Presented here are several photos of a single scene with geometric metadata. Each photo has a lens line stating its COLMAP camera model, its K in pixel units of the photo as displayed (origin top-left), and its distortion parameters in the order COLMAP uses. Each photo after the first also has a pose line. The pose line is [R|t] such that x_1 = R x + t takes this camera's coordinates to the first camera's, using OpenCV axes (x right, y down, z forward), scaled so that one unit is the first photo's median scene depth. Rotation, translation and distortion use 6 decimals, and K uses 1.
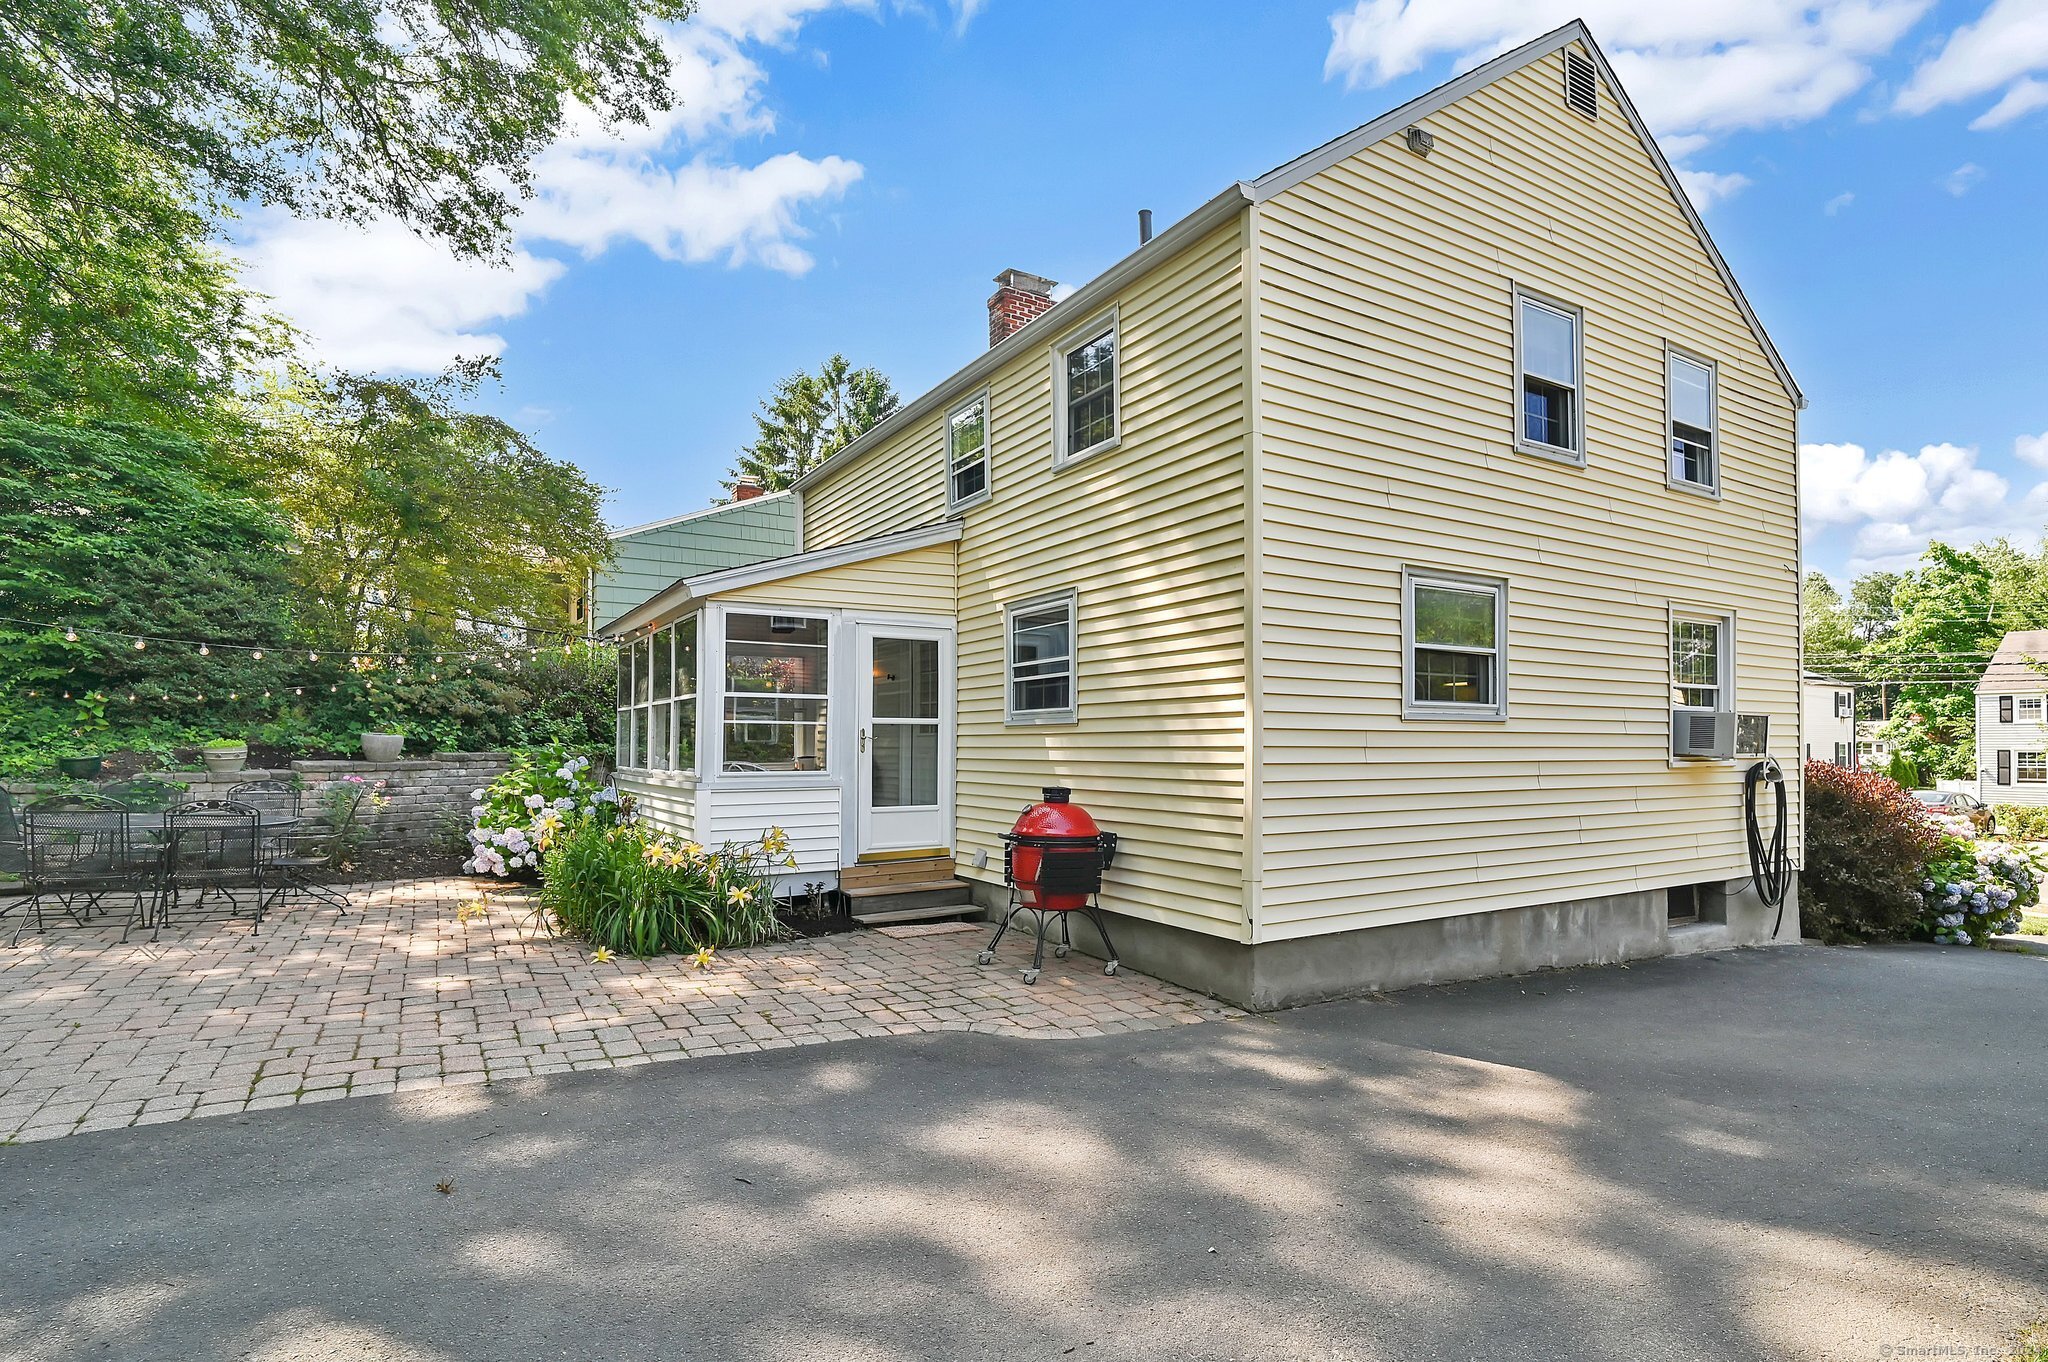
lens RADIAL K [[1007.1, 0, 1024.0], [0, 1007.1, 681.0], [0, 0, 1]] dist [-0.003273, -0.000766]
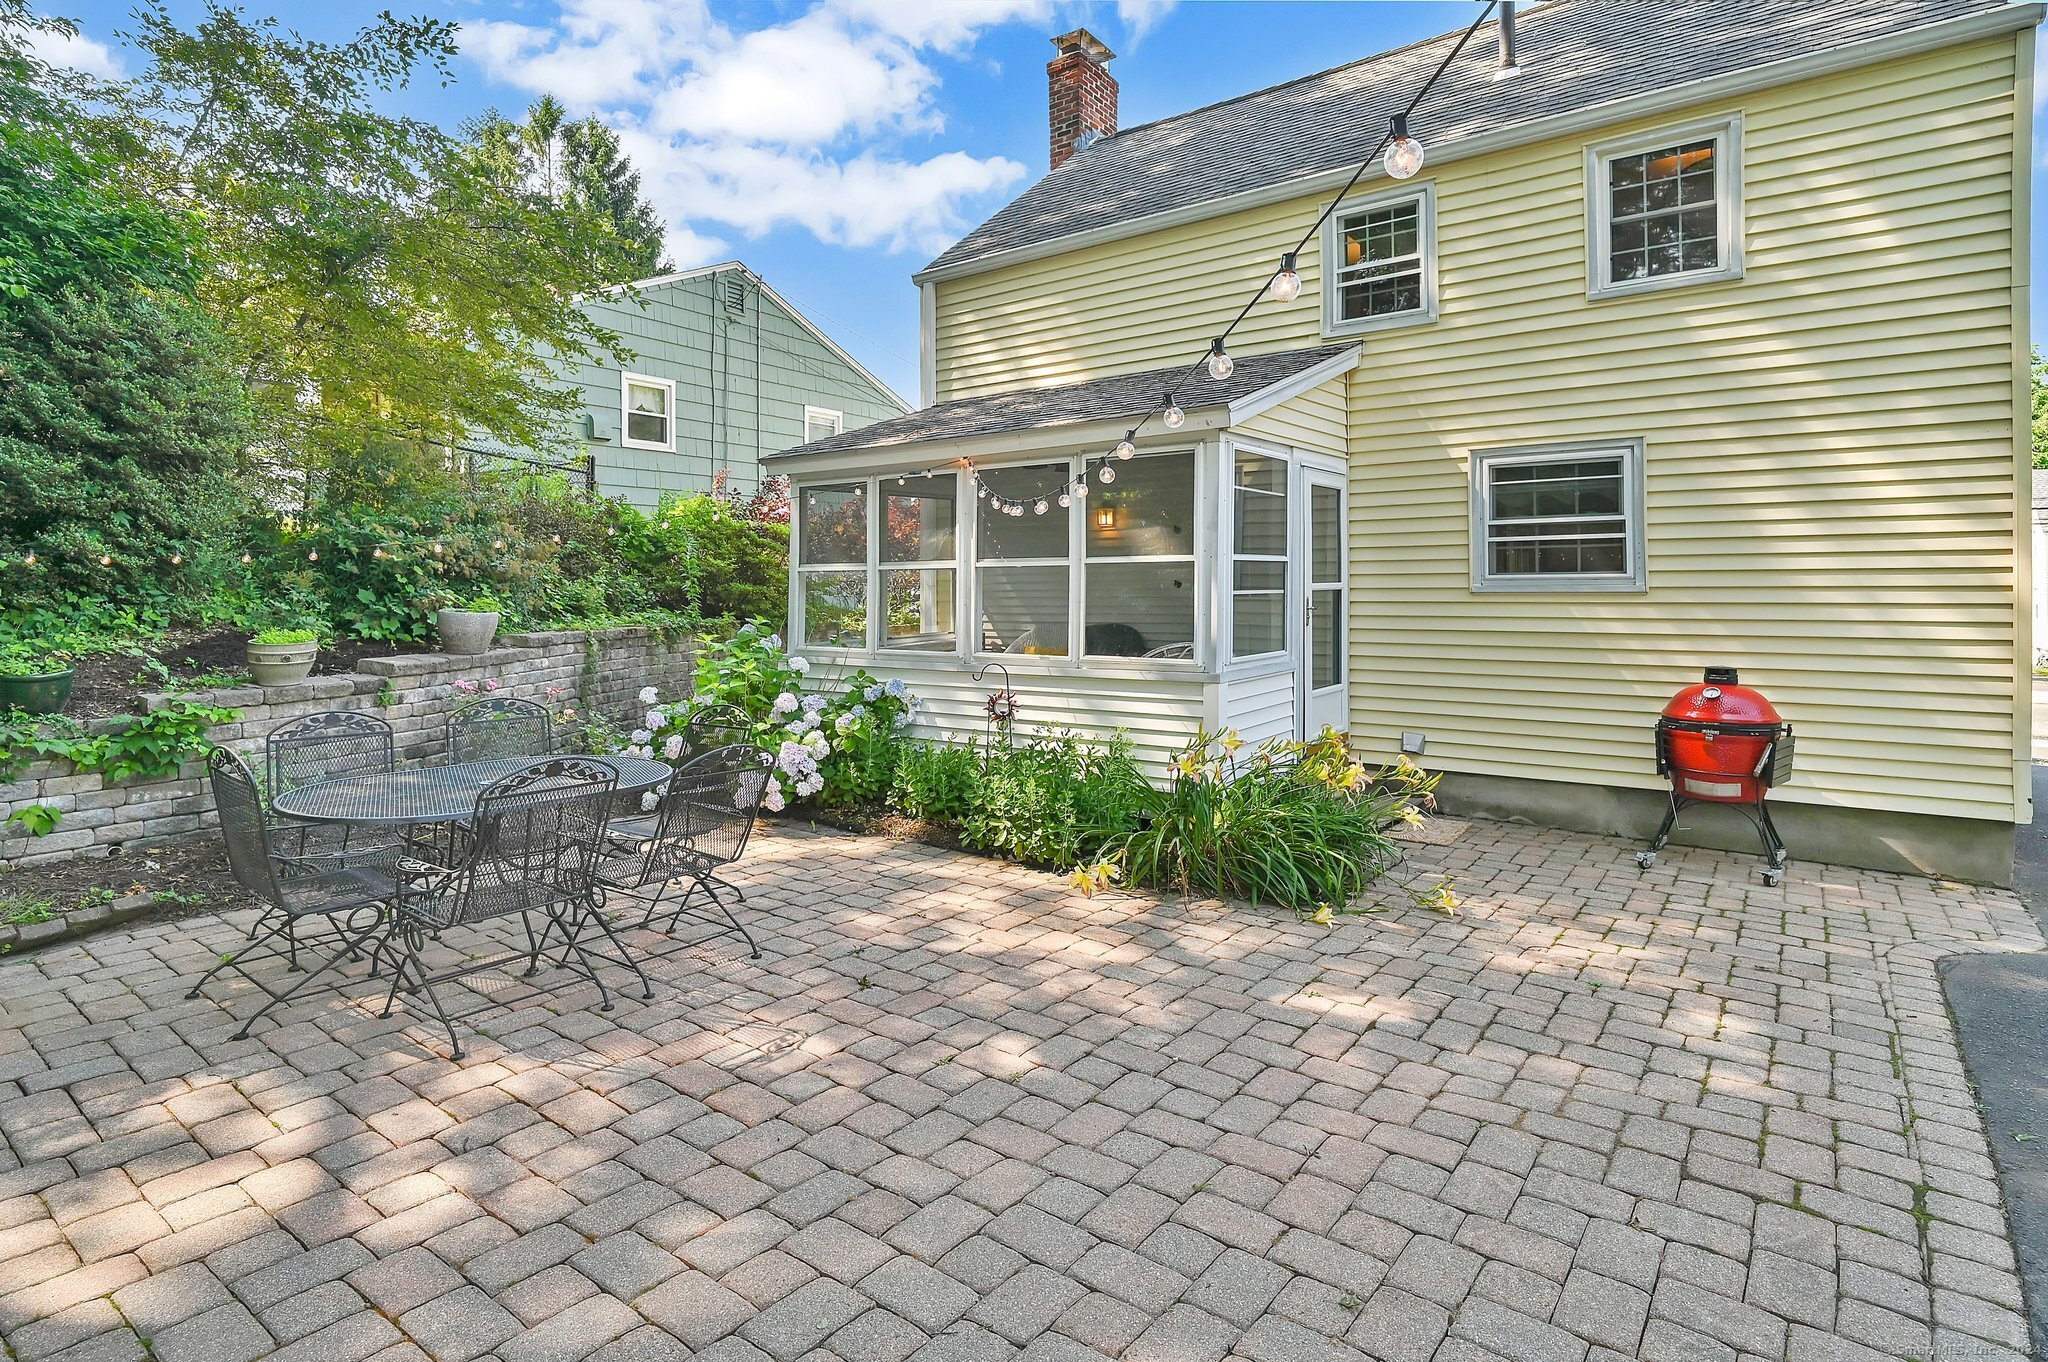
lens RADIAL K [[1053.2, 0, 1033.5], [0, 1053.2, 632.9], [0, 0, 1]] dist [-0.000791, 0.000801]
pose [[0.925382, -0.028609, 0.377955, -0.766156], [-0.012735, 0.994238, 0.106439, -0.013623], [-0.378822, -0.103311, 0.919685, 0.325438]]
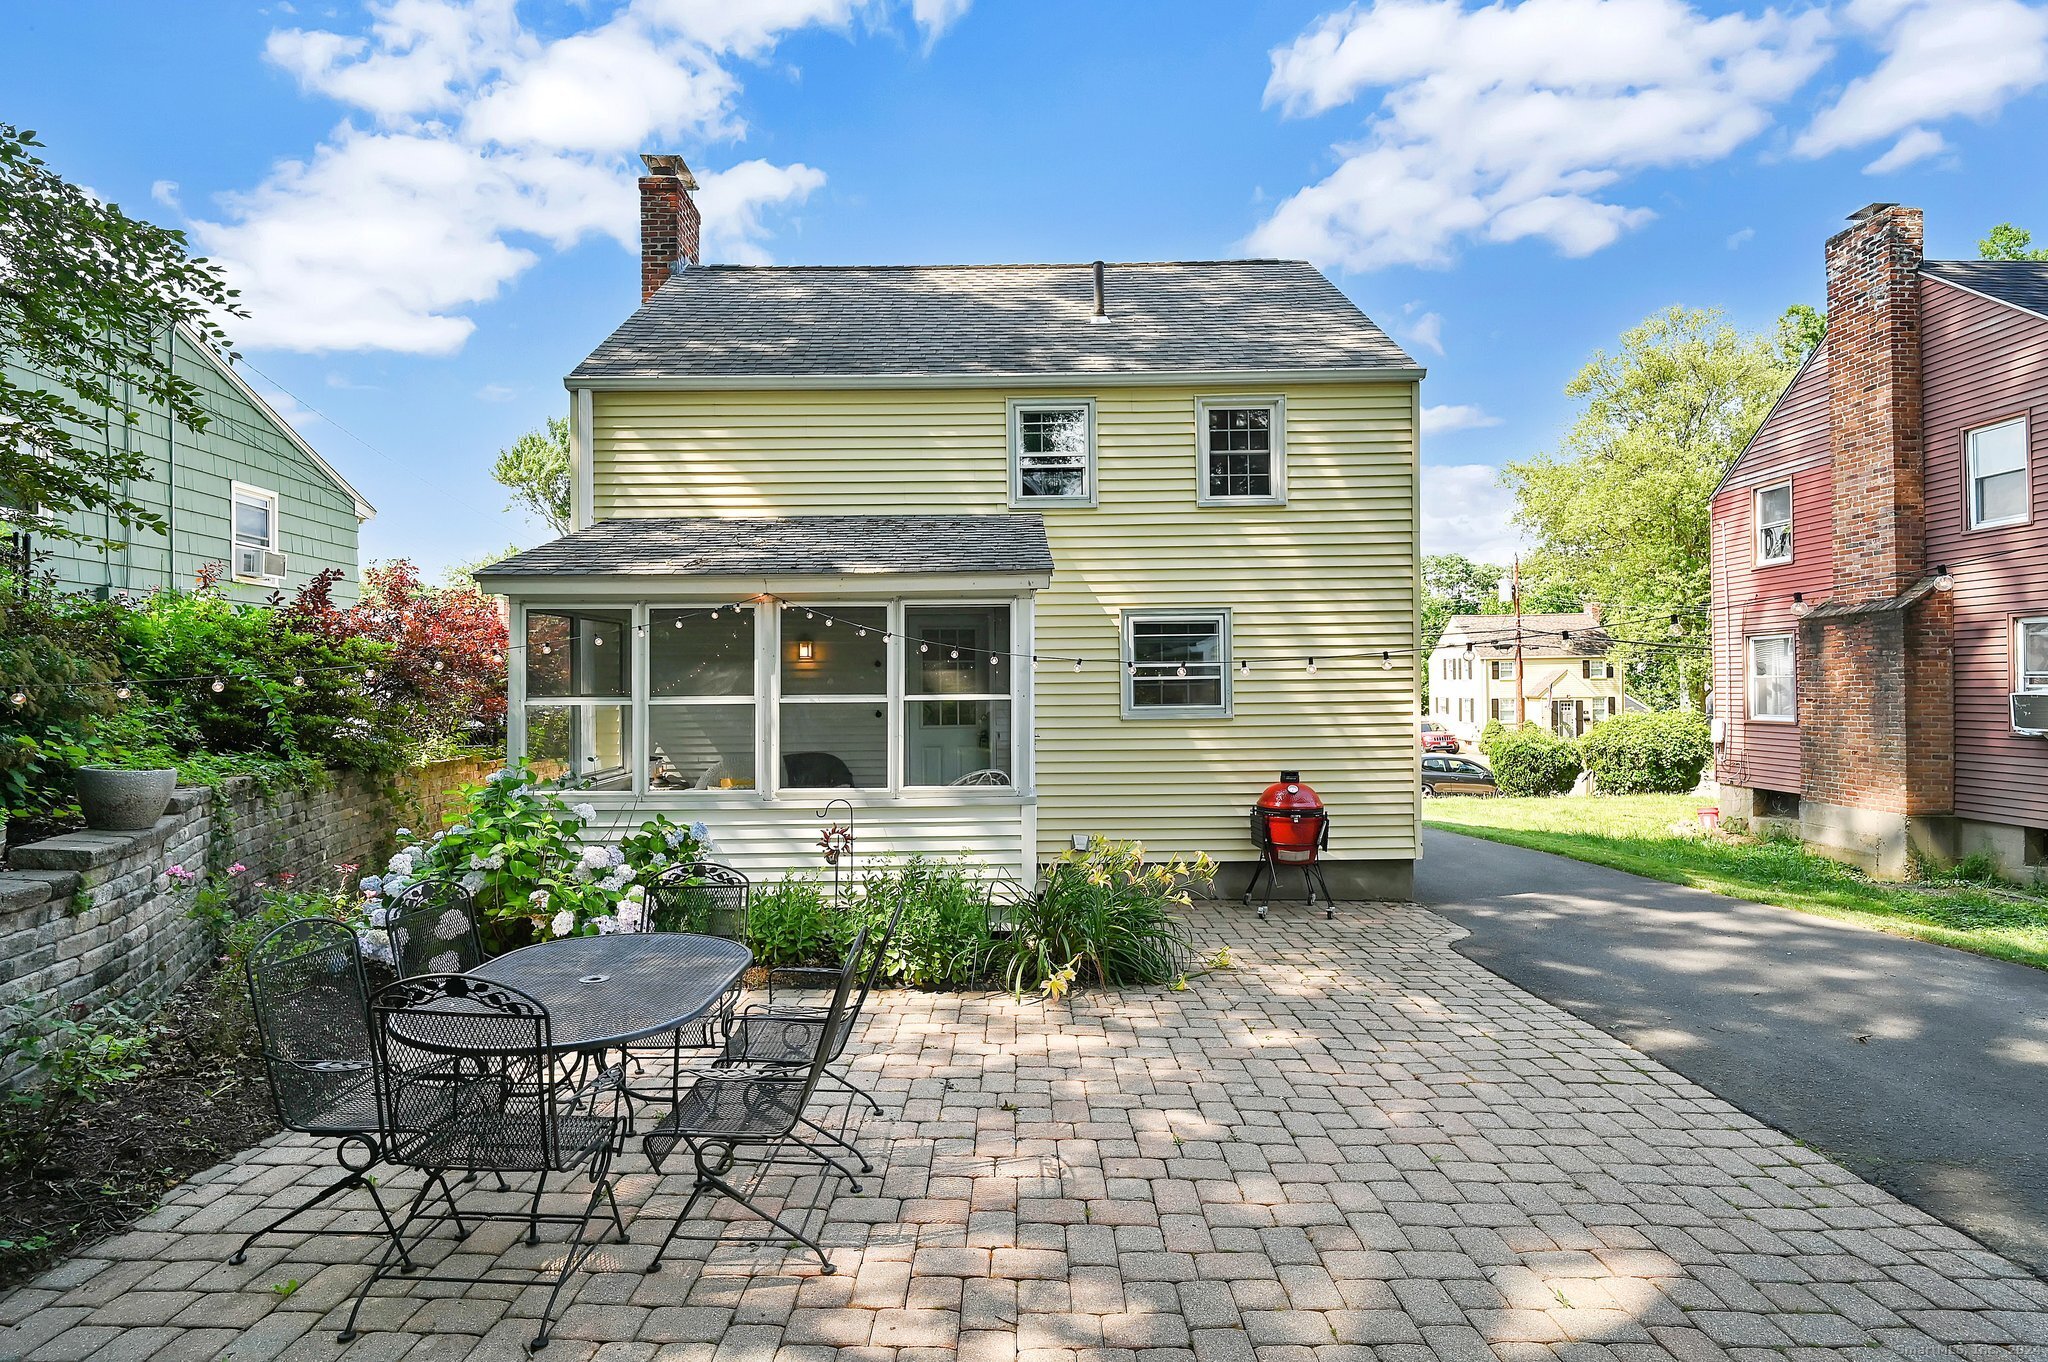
lens RADIAL K [[1022.8, 0, 1073.8], [0, 1022.8, 667.3], [0, 0, 1]] dist [-0.003950, -0.000535]
pose [[0.502675, 0.013204, 0.864374, -1.075482], [-0.048048, 0.998764, 0.012685, -0.025757], [-0.863139, -0.047908, 0.502689, 0.508235]]
